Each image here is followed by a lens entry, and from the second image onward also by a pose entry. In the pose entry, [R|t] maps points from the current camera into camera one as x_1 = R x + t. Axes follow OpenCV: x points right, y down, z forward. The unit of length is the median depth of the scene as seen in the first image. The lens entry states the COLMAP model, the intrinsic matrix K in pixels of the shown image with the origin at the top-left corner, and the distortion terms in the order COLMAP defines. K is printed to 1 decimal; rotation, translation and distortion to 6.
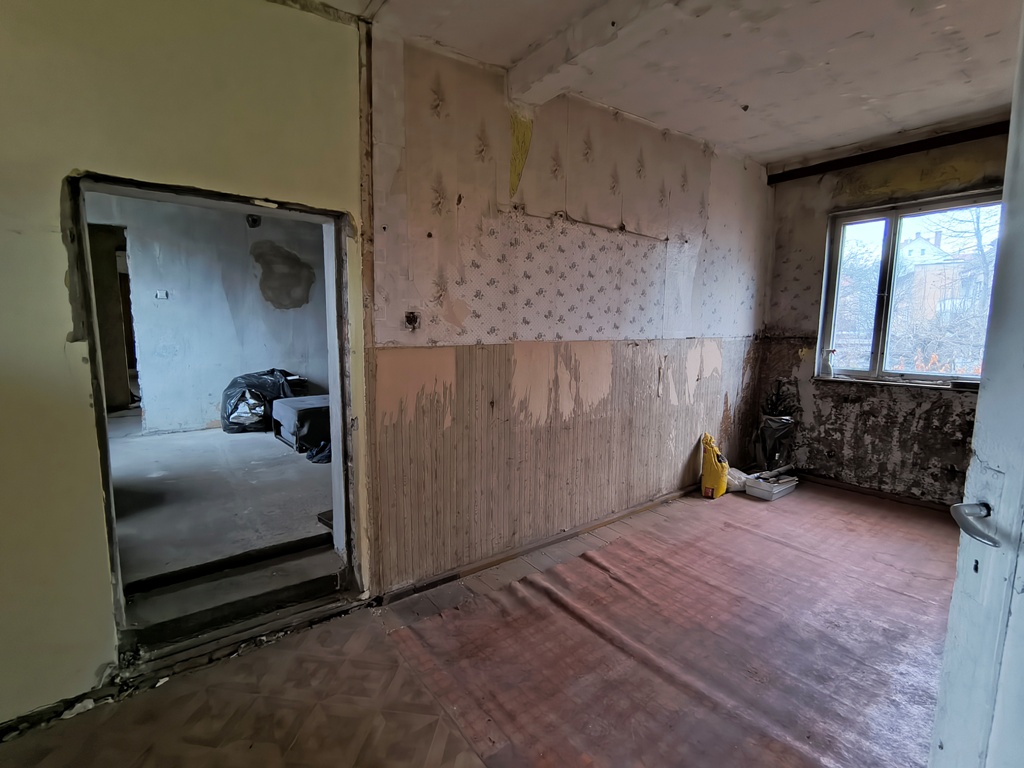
lens RADIAL K [[463.6, 0, 508.2], [0, 463.6, 386.1], [0, 0, 1]] dist [-0.004985, -0.001524]
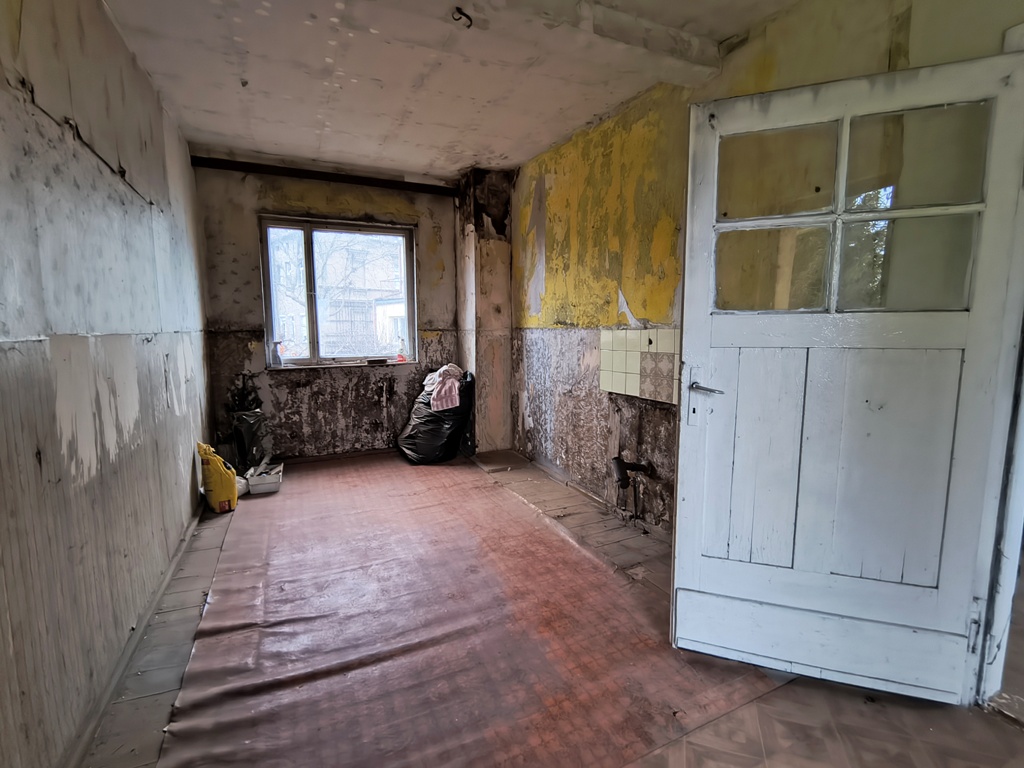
lens RADIAL K [[463.6, 0, 507.7], [0, 463.6, 386.4], [0, 0, 1]] dist [-0.004985, -0.001524]
pose [[0.238045, -0.127881, 0.962799, -0.254793], [0.128846, 0.986691, 0.099198, -0.013928], [-0.962670, 0.100440, 0.251353, 0.232811]]
